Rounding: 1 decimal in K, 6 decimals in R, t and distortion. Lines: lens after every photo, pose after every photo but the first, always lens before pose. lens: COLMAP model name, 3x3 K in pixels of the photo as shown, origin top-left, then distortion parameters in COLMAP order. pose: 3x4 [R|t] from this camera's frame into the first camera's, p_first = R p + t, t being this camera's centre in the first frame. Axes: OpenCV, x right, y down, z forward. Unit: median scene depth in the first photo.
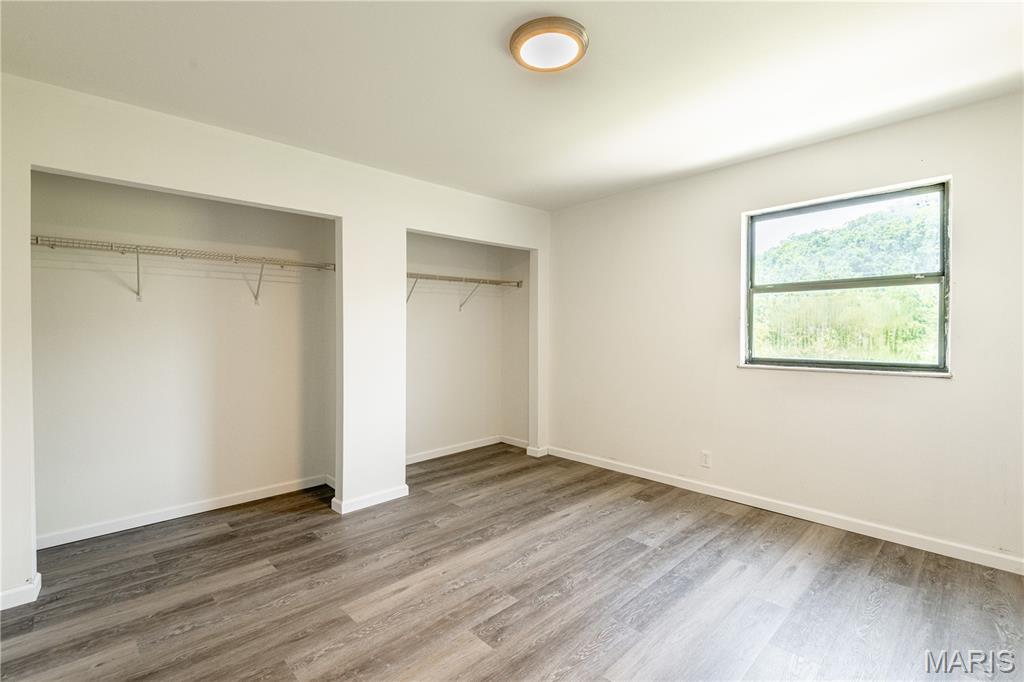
lens RADIAL K [[464.2, 0, 511.2], [0, 464.2, 337.2], [0, 0, 1]] dist [0.044654, -0.025938]
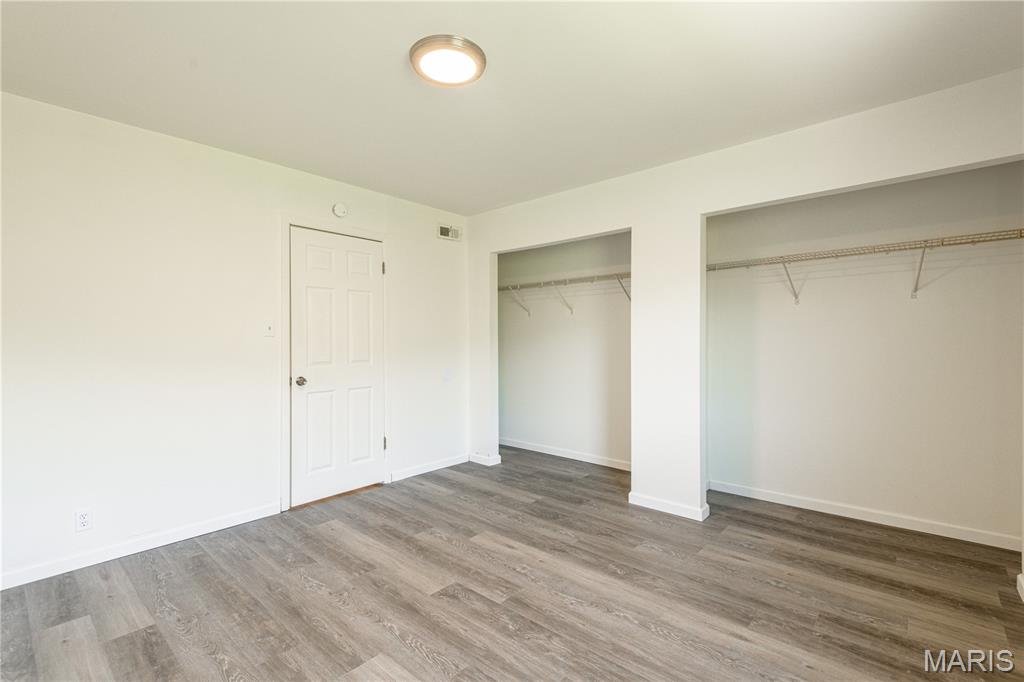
lens RADIAL K [[464.2, 0, 511.2], [0, 464.2, 337.2], [0, 0, 1]] dist [0.044654, -0.025938]
pose [[0.077804, 0.007924, -0.996937, 0.793428], [-0.004193, 0.999962, 0.007620, -0.012534], [0.996960, 0.003587, 0.077834, 0.740182]]
